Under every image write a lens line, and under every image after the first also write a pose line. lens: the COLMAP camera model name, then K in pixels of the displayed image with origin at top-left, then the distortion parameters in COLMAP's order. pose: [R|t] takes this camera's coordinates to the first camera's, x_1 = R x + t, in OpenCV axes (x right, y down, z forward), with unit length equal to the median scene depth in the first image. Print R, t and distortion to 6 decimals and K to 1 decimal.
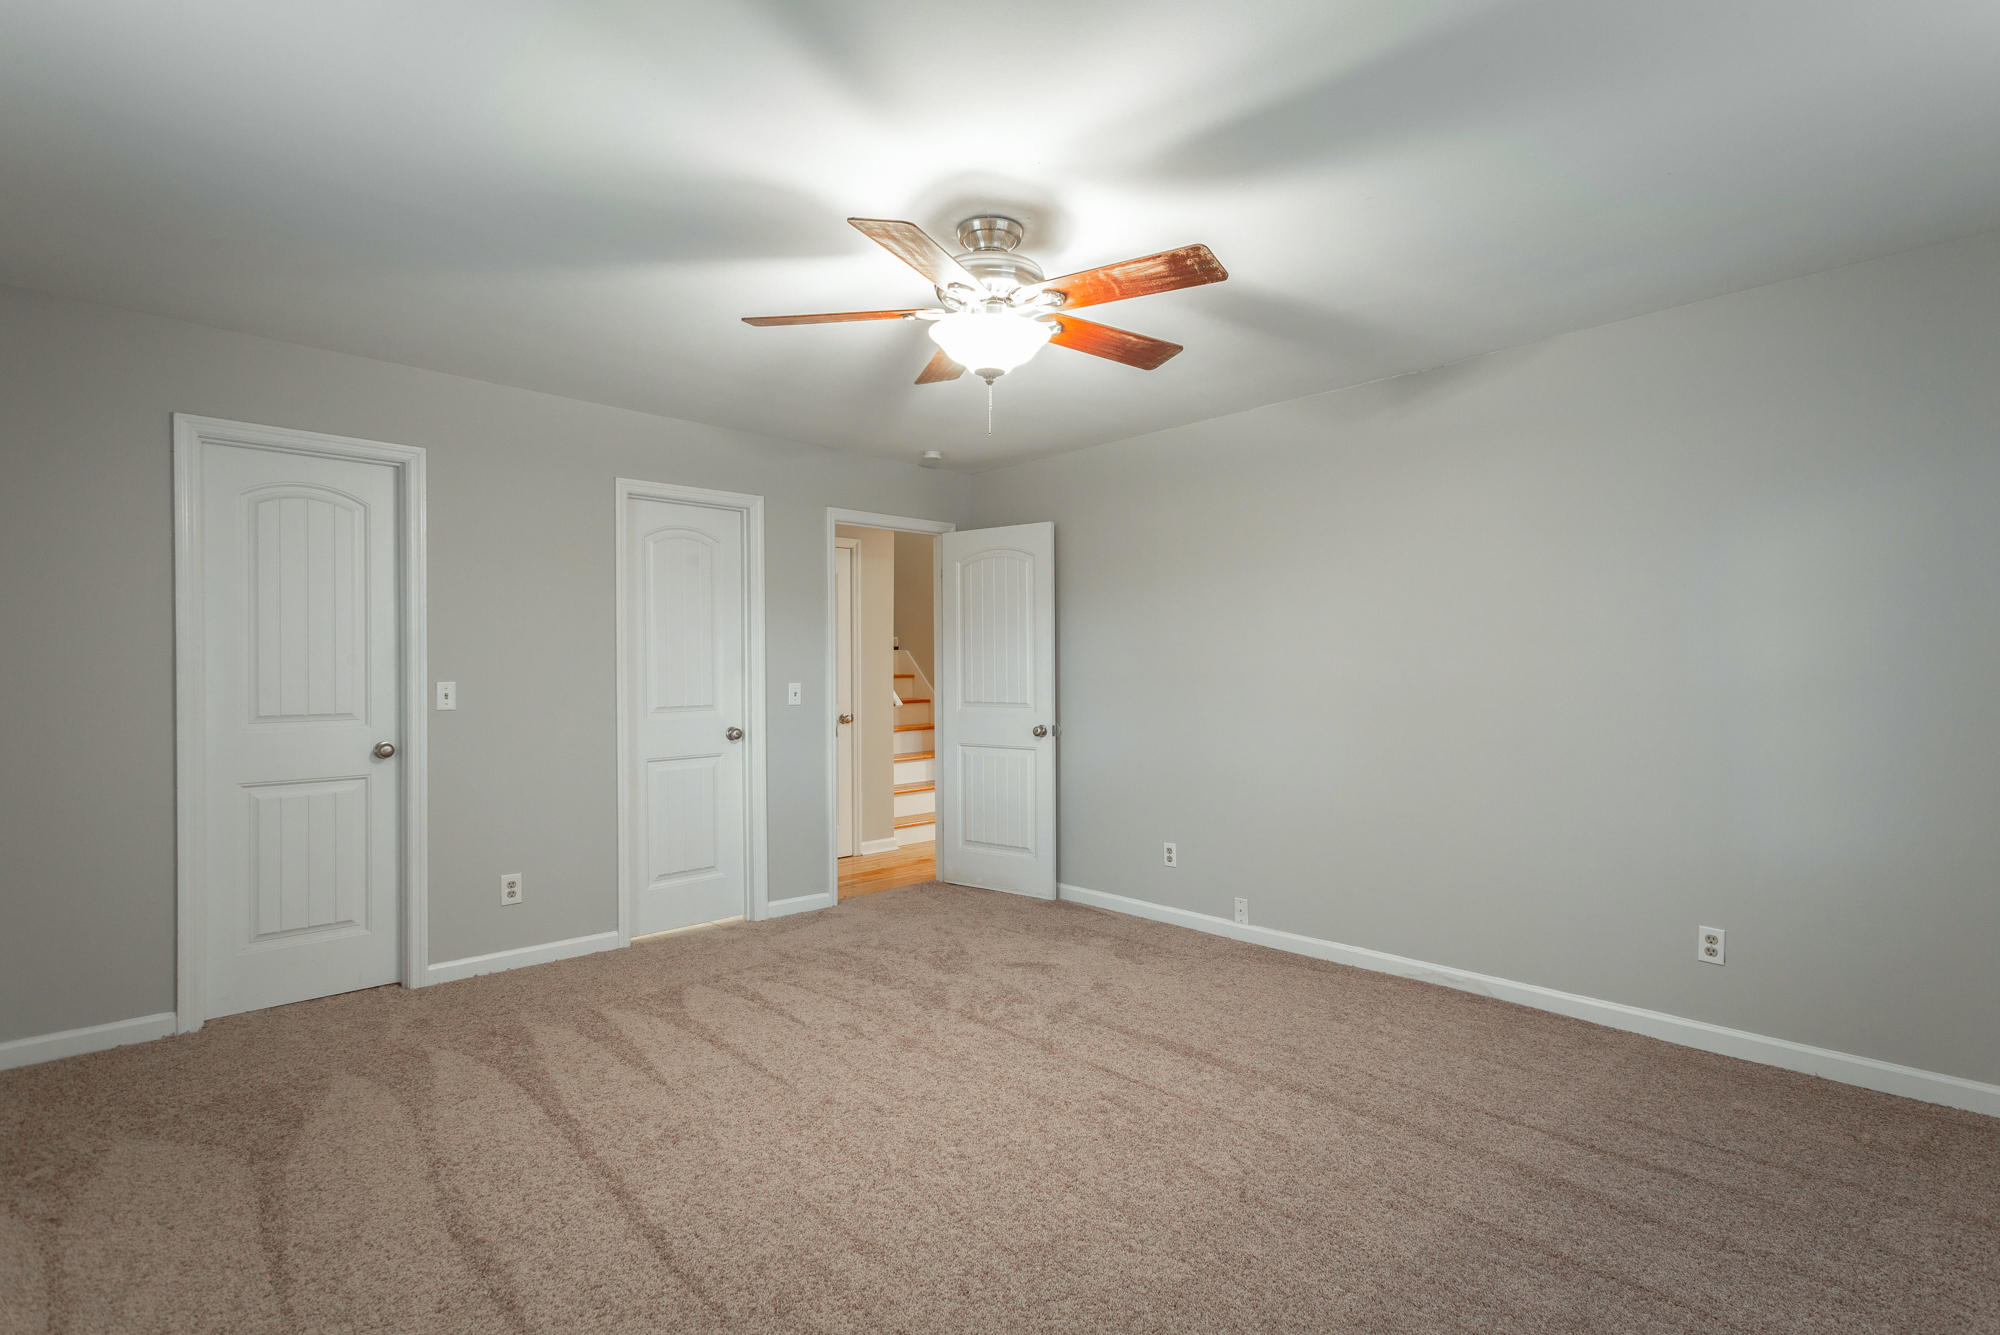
lens RADIAL K [[958.8, 0, 1001.5], [0, 958.8, 664.8], [0, 0, 1]] dist [0.003634, 0.002397]
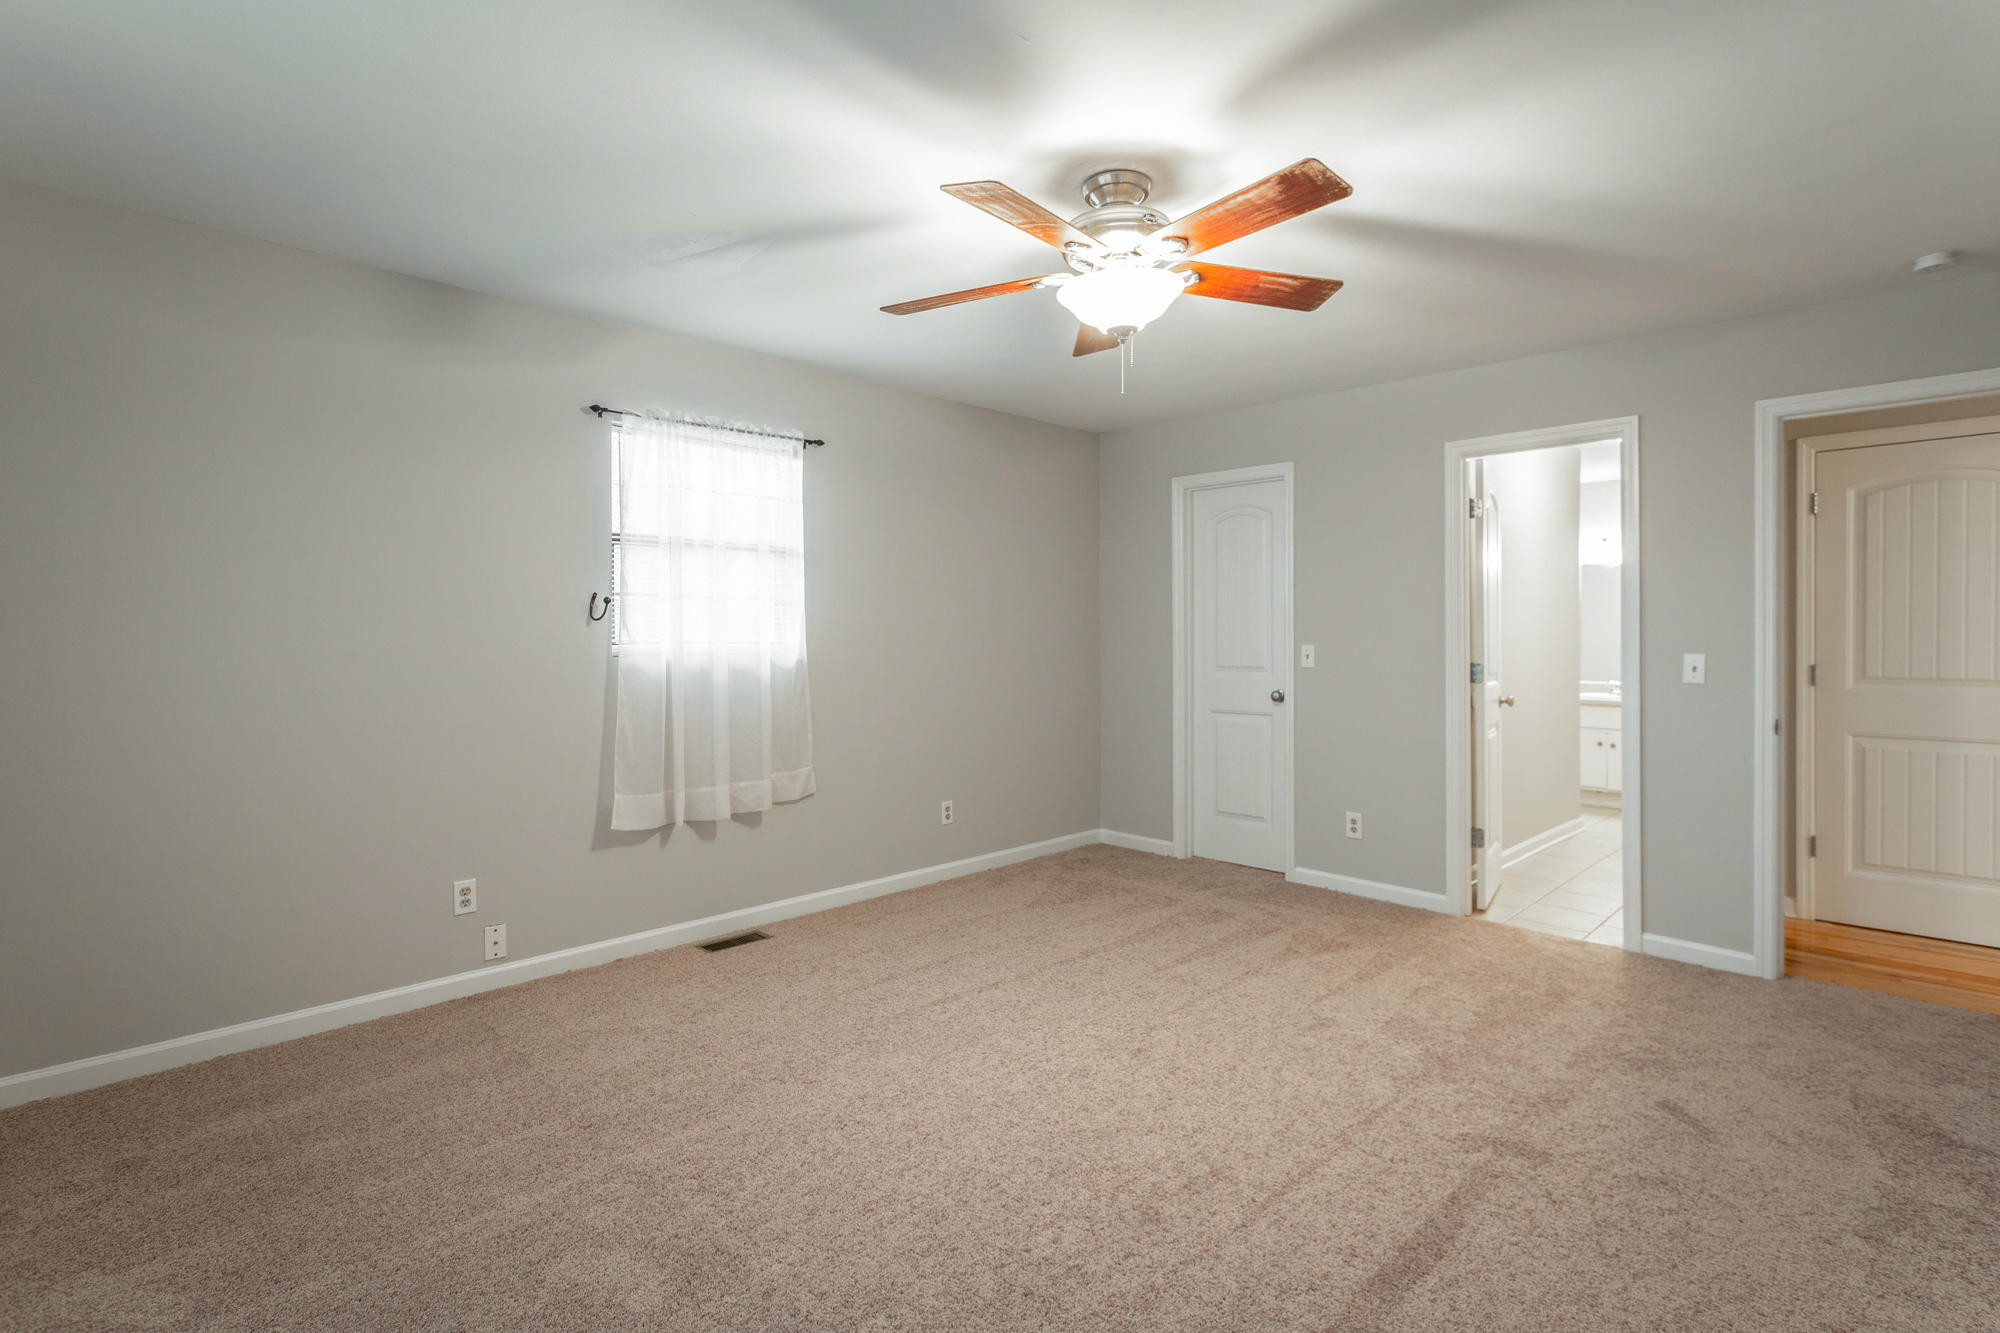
lens RADIAL K [[958.8, 0, 1031.5], [0, 958.8, 645.4], [0, 0, 1]] dist [0.003634, 0.002397]
pose [[0.045872, 0.010705, -0.998890, 0.704028], [0.003219, 0.999936, 0.010864, 0.003761], [0.998942, -0.003714, 0.045835, 0.636128]]
